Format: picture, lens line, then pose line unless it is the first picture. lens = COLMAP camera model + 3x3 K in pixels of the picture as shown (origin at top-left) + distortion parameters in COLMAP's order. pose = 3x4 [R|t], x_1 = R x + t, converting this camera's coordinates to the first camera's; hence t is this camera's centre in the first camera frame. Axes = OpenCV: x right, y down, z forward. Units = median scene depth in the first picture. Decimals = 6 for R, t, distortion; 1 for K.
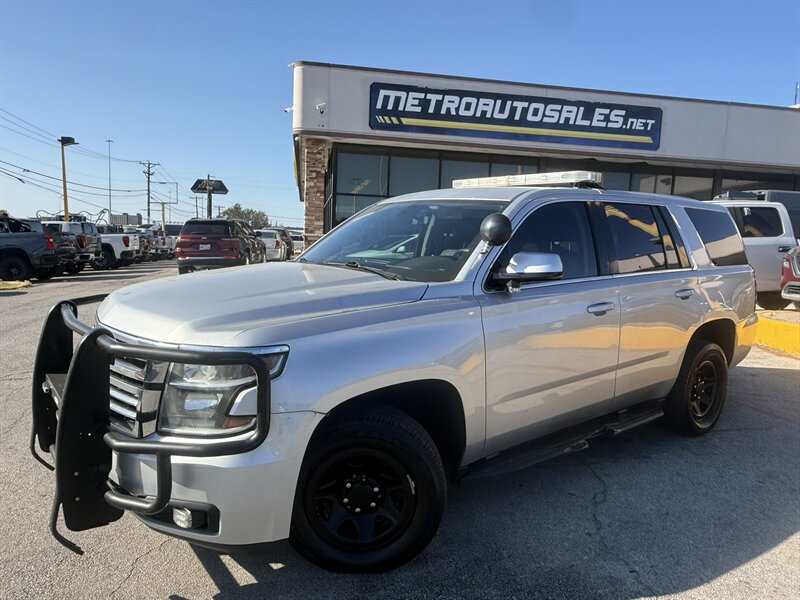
lens RADIAL K [[574.8, 0, 405.3], [0, 574.8, 301.9], [0, 0, 1]] dist [0.006125, 0.005897]
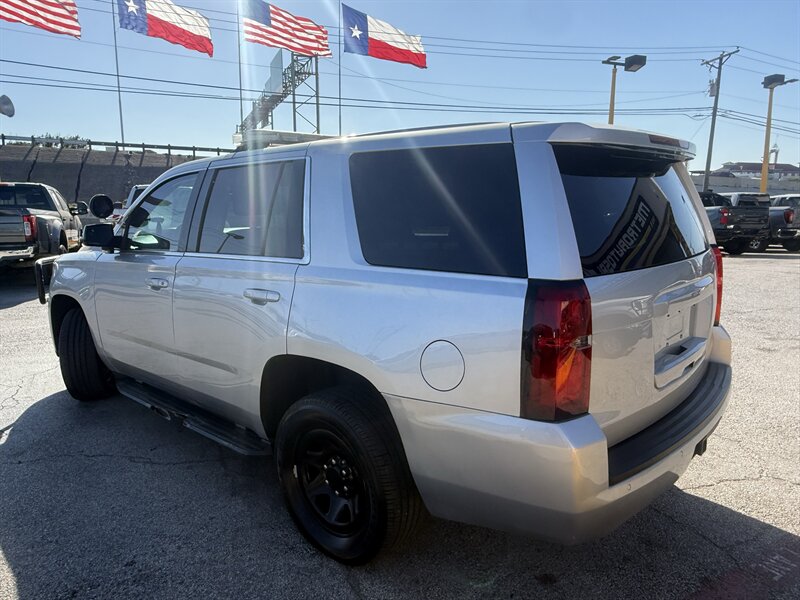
lens RADIAL K [[574.8, 0, 400.2], [0, 574.8, 303.8], [0, 0, 1]] dist [0.006125, 0.005897]
pose [[0.145631, 0.152444, -0.977524, 0.300916], [-0.107811, 0.984619, 0.137489, -0.029443], [0.983447, 0.085365, 0.159826, 0.275403]]
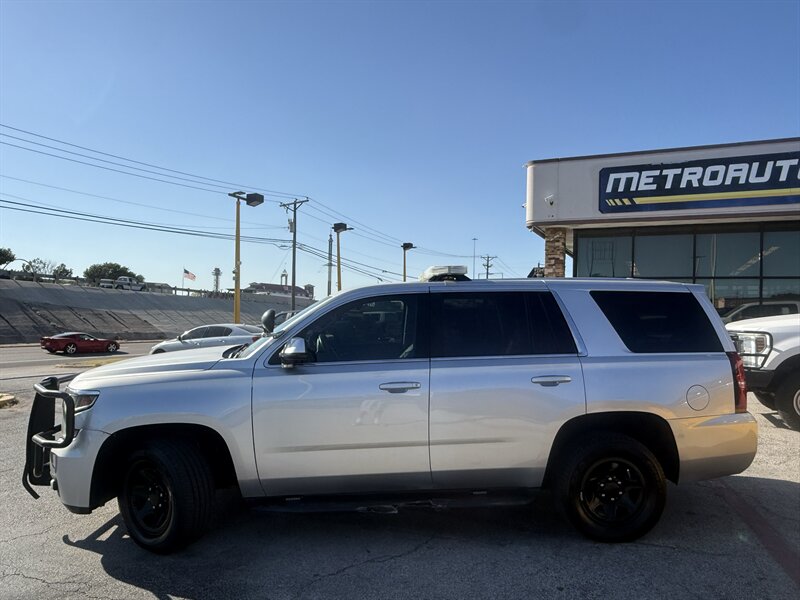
lens RADIAL K [[574.8, 0, 402.6], [0, 574.8, 301.4], [0, 0, 1]] dist [0.006125, 0.005897]
pose [[0.818128, -0.032388, -0.574123, 0.220736], [-0.051000, 0.990391, -0.128545, -0.002065], [0.572769, 0.134446, 0.808616, 0.012944]]
